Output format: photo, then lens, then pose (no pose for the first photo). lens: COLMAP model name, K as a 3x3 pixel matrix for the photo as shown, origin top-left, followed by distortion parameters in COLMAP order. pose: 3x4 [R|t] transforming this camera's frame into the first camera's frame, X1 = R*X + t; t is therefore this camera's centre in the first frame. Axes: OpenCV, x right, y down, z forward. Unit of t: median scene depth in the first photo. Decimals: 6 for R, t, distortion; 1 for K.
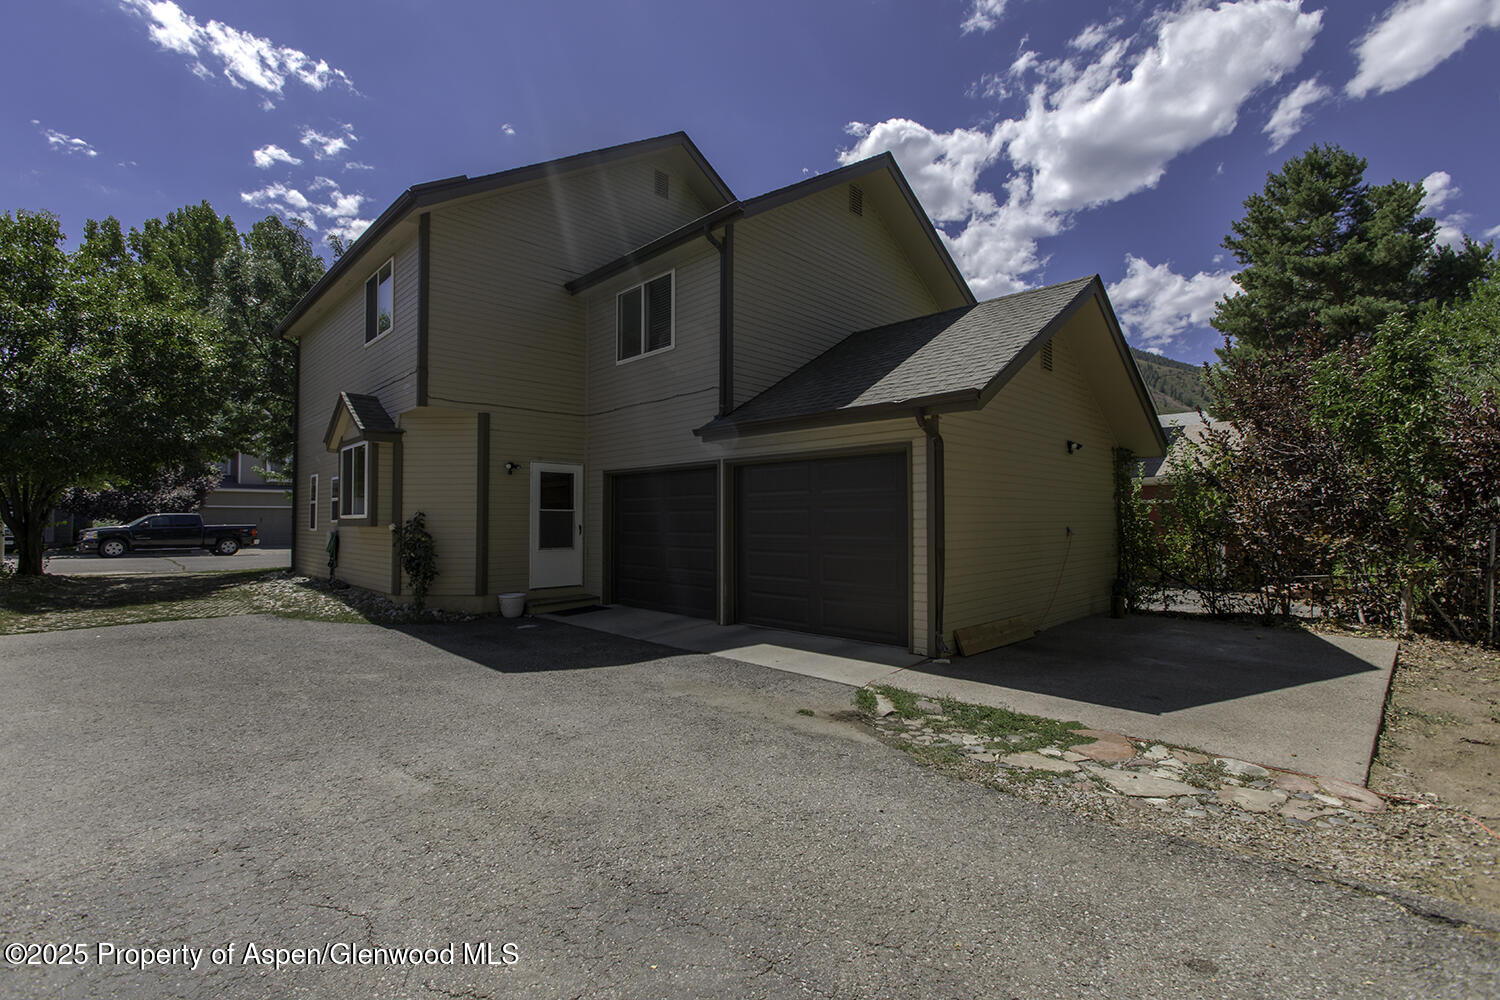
lens RADIAL K [[683.0, 0, 741.1], [0, 683.0, 500.0], [0, 0, 1]] dist [-0.019538, 0.015113]
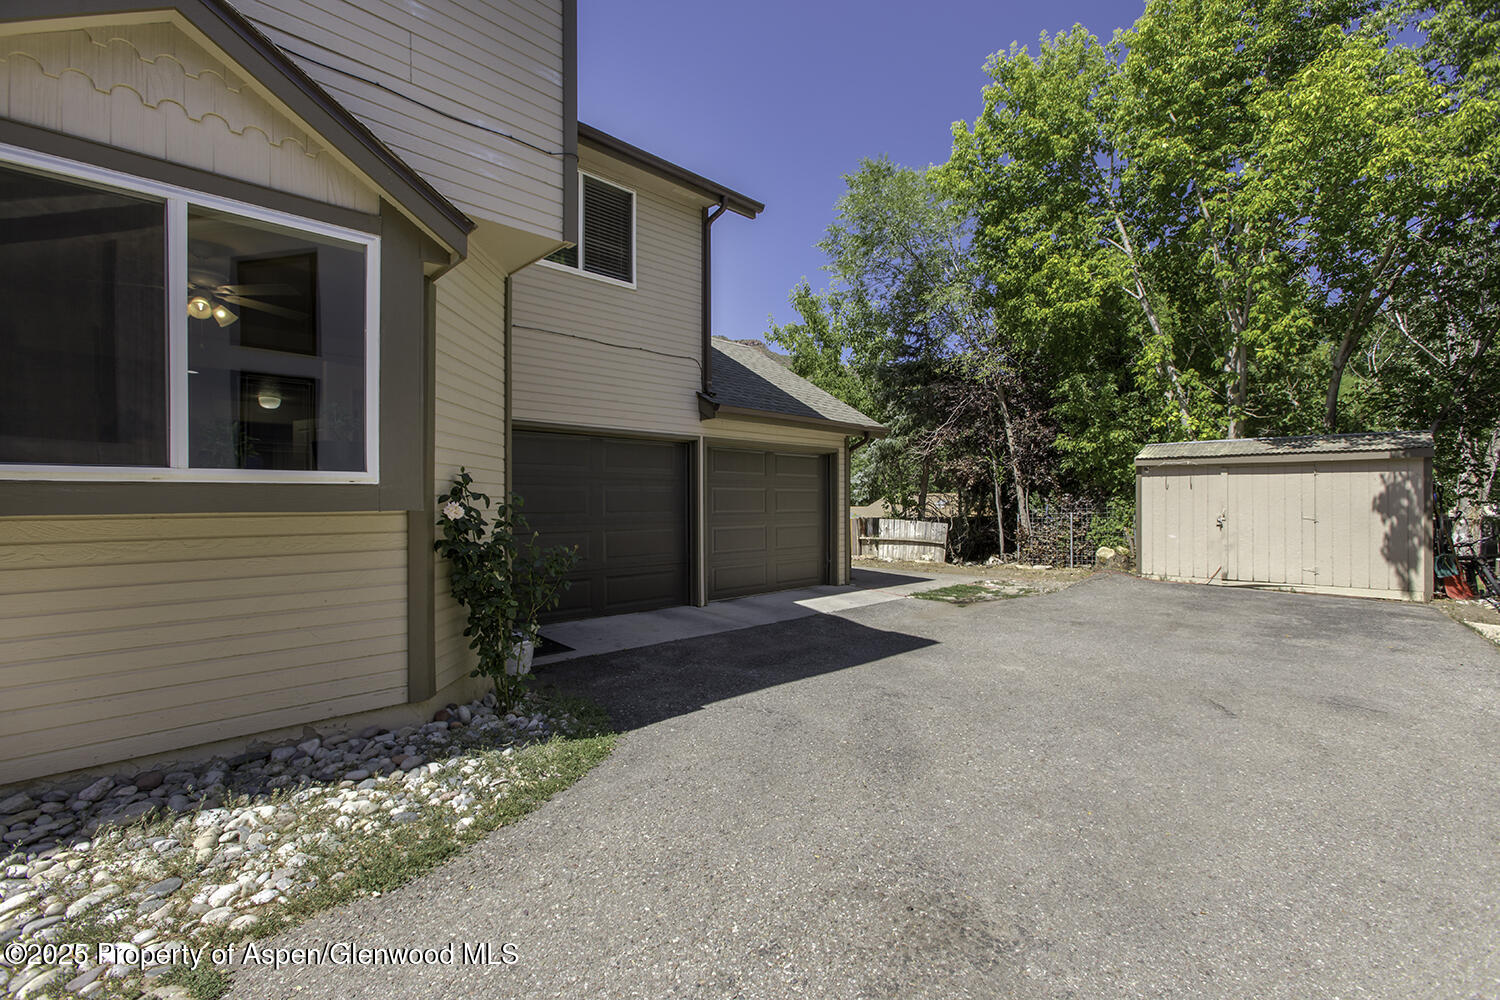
lens RADIAL K [[696.1, 0, 750.0], [0, 696.1, 500.0], [0, 0, 1]] dist [0.000503, -0.000336]
pose [[-0.046686, 0.010114, 0.998858, -0.894765], [-0.021640, 0.999704, -0.011134, 0.035126], [-0.998675, -0.022135, -0.046453, 0.856271]]
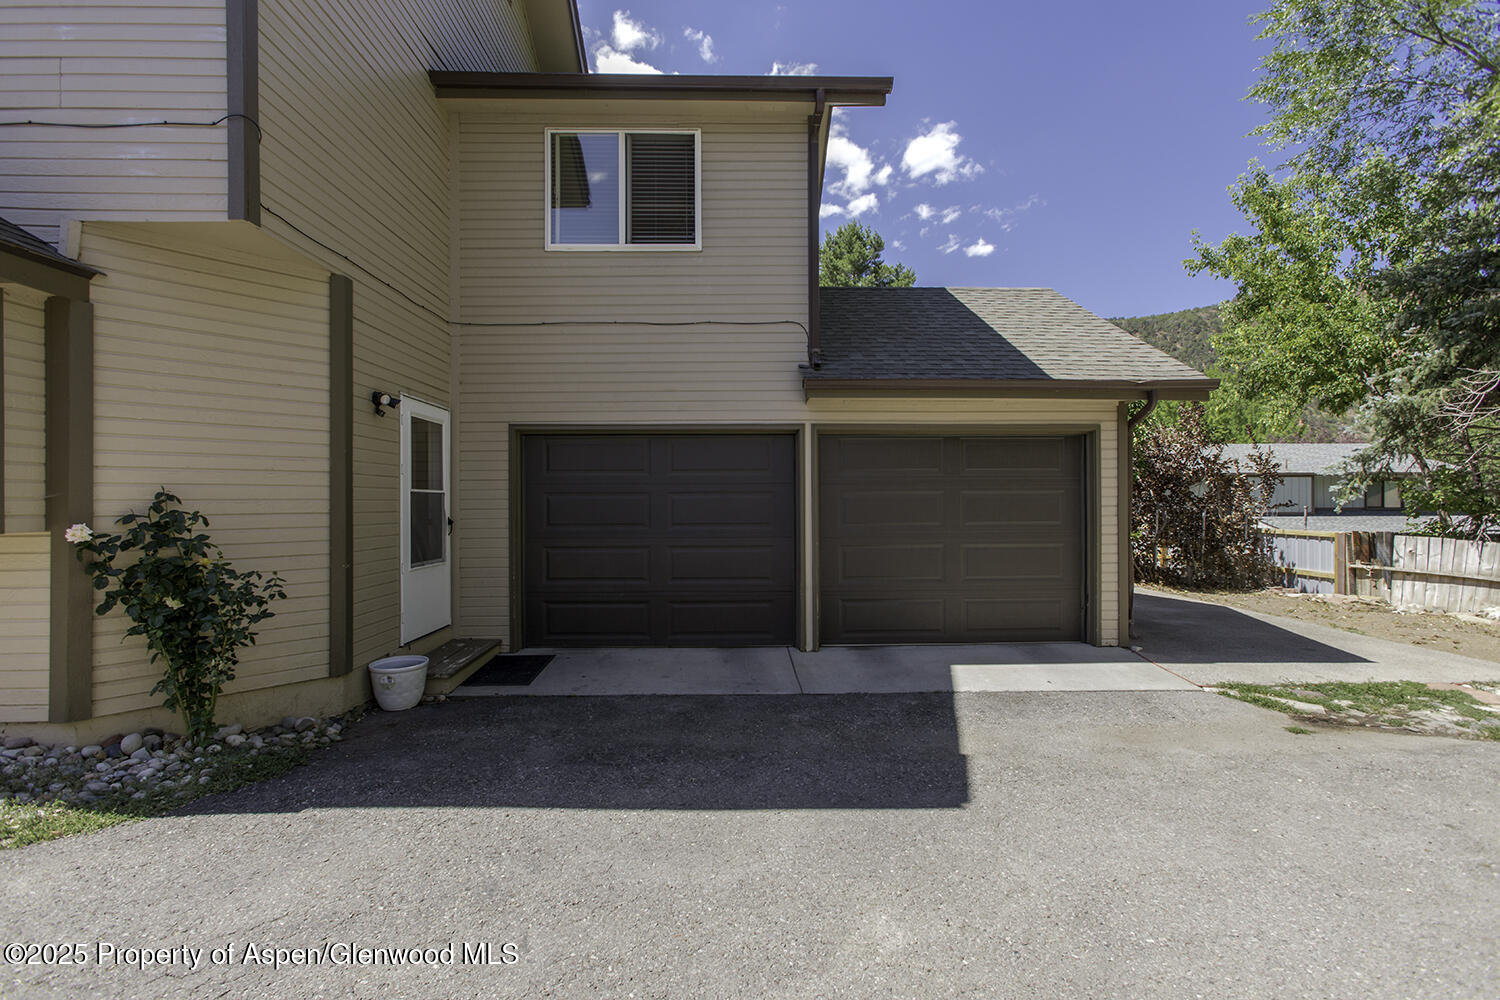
lens RADIAL K [[683.0, 0, 741.1], [0, 683.0, 500.0], [0, 0, 1]] dist [-0.019538, 0.015113]
pose [[0.674687, 0.002791, 0.738099, -0.535093], [-0.019353, 0.999716, 0.013910, 0.010311], [-0.737851, -0.023670, 0.674549, 0.495145]]
